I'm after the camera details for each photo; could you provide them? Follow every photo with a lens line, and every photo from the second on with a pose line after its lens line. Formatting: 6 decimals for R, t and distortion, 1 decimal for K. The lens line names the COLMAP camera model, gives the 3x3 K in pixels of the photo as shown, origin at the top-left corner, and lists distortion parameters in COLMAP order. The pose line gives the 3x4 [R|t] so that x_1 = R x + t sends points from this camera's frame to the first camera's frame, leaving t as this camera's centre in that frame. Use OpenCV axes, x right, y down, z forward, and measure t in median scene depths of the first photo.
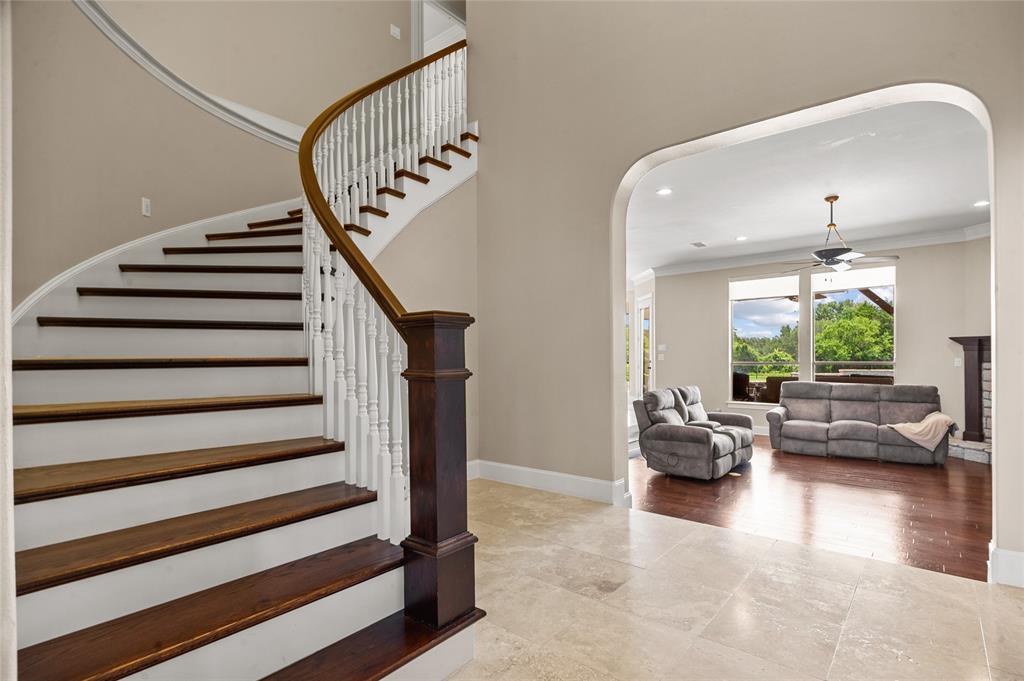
lens RADIAL K [[496.2, 0, 528.0], [0, 496.2, 356.7], [0, 0, 1]] dist [0.006922, -0.012542]
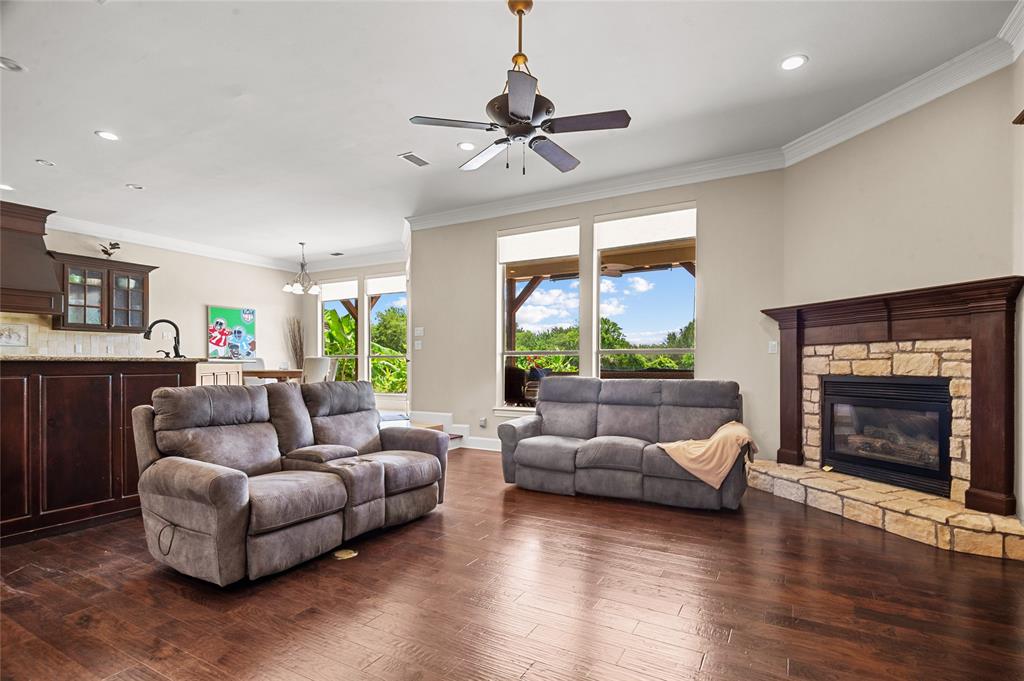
lens RADIAL K [[496.2, 0, 526.8], [0, 496.2, 365.2], [0, 0, 1]] dist [0.006922, -0.012542]
pose [[0.983497, 0.007891, 0.180752, 0.433275], [-0.008623, 0.999957, 0.003264, 0.038255], [-0.180718, -0.004769, 0.983523, 0.409585]]
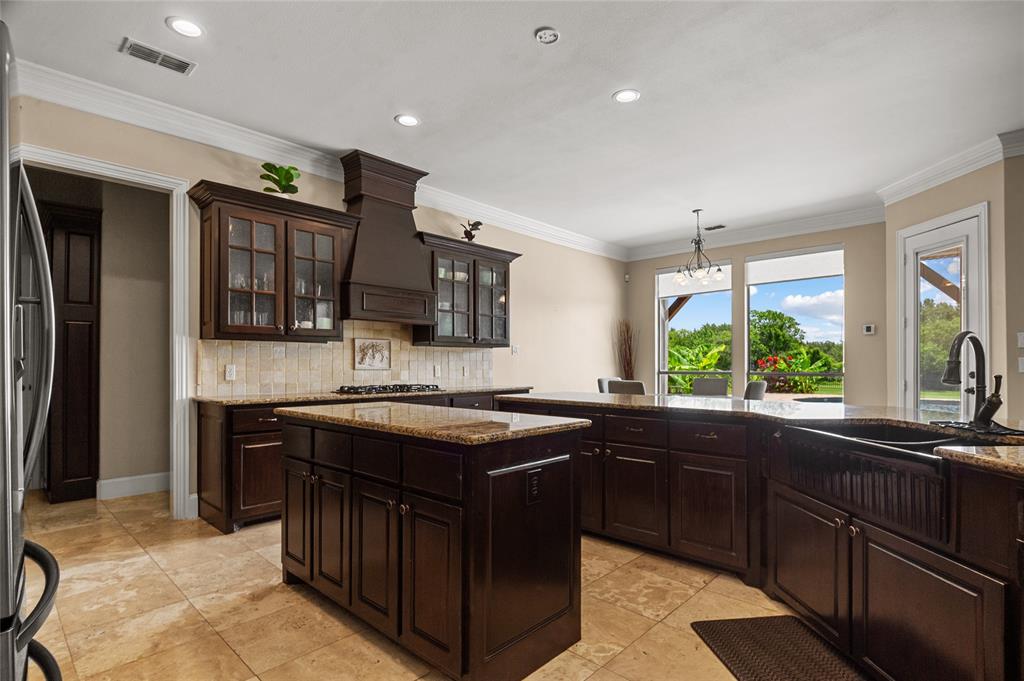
lens RADIAL K [[496.2, 0, 521.2], [0, 496.2, 364.7], [0, 0, 1]] dist [0.006922, -0.012542]
pose [[0.997664, 0.003876, -0.068205, -0.139669], [-0.003510, 0.999979, 0.005488, 0.000138], [0.068225, -0.005236, 0.997656, 0.877435]]
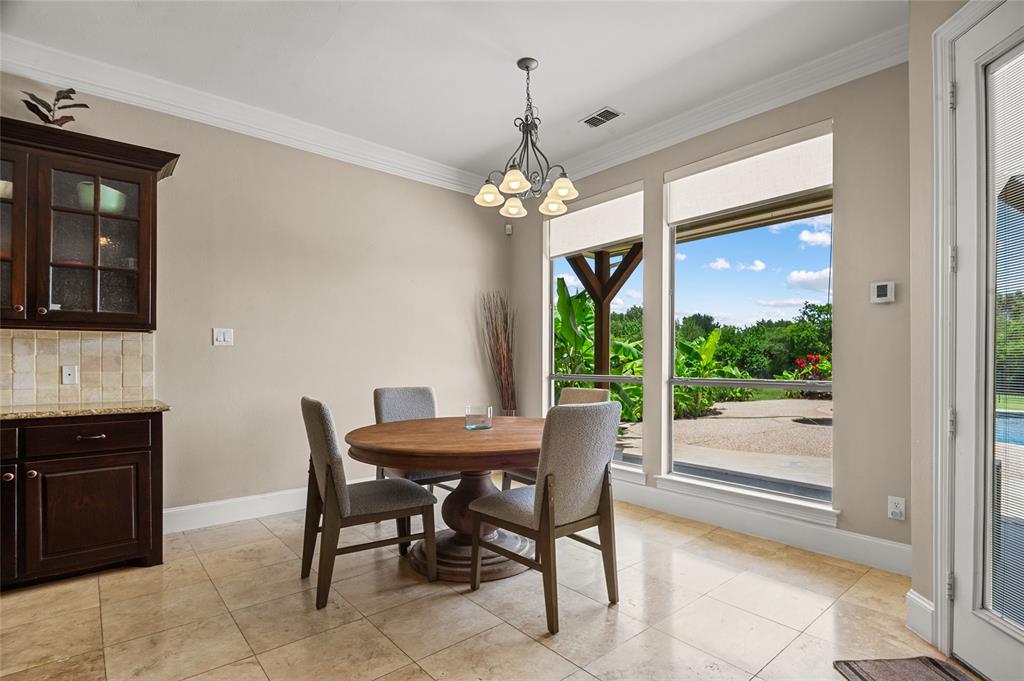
lens RADIAL K [[496.2, 0, 520.8], [0, 496.2, 364.9], [0, 0, 1]] dist [0.006922, -0.012542]
pose [[0.984545, 0.009533, -0.174872, 0.174241], [-0.007956, 0.999921, 0.009719, -0.000562], [0.174951, -0.008178, 0.984543, 1.314547]]
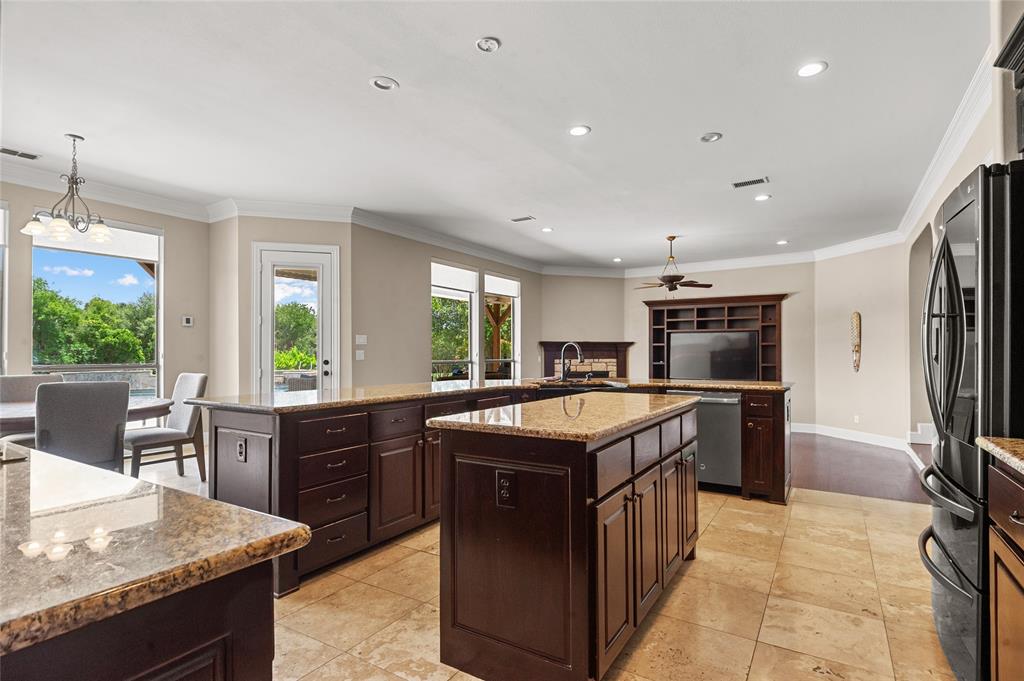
lens RADIAL K [[496.2, 0, 519.0], [0, 496.2, 348.8], [0, 0, 1]] dist [0.006922, -0.012542]
pose [[-0.116961, 0.012318, 0.993060, -0.545585], [-0.004319, 0.999907, -0.012912, 0.000603], [-0.993127, -0.005799, -0.116897, 1.276469]]
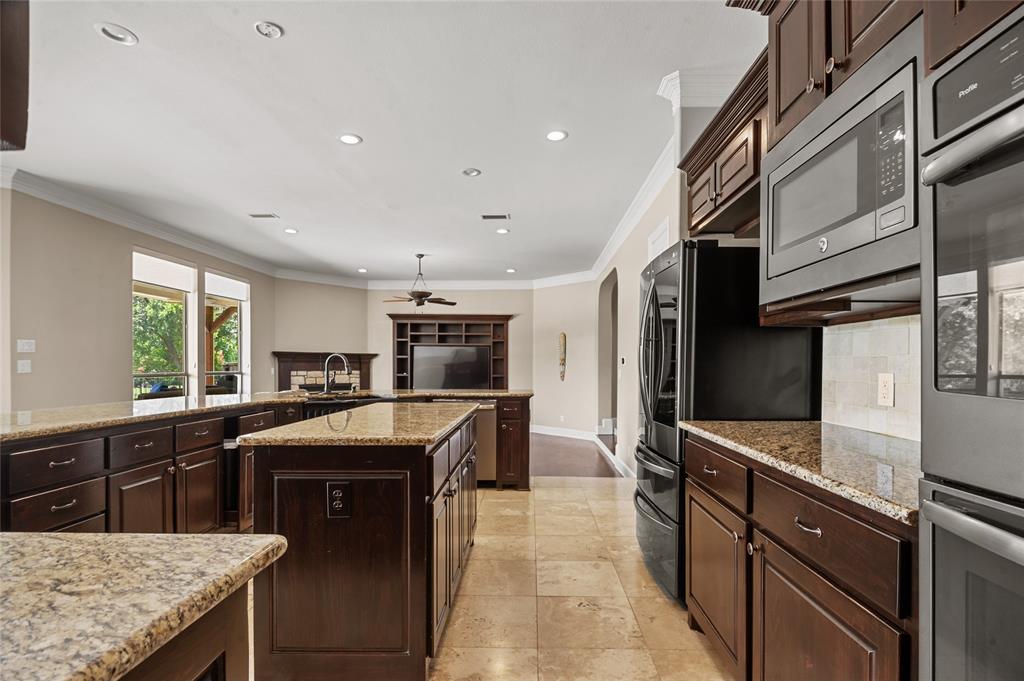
lens RADIAL K [[496.2, 0, 515.1], [0, 496.2, 366.6], [0, 0, 1]] dist [0.006922, -0.012542]
pose [[-0.603050, -0.000586, 0.797703, -0.551690], [-0.005095, 0.999982, -0.003118, 0.000488], [-0.797687, -0.005945, -0.603043, 1.333489]]
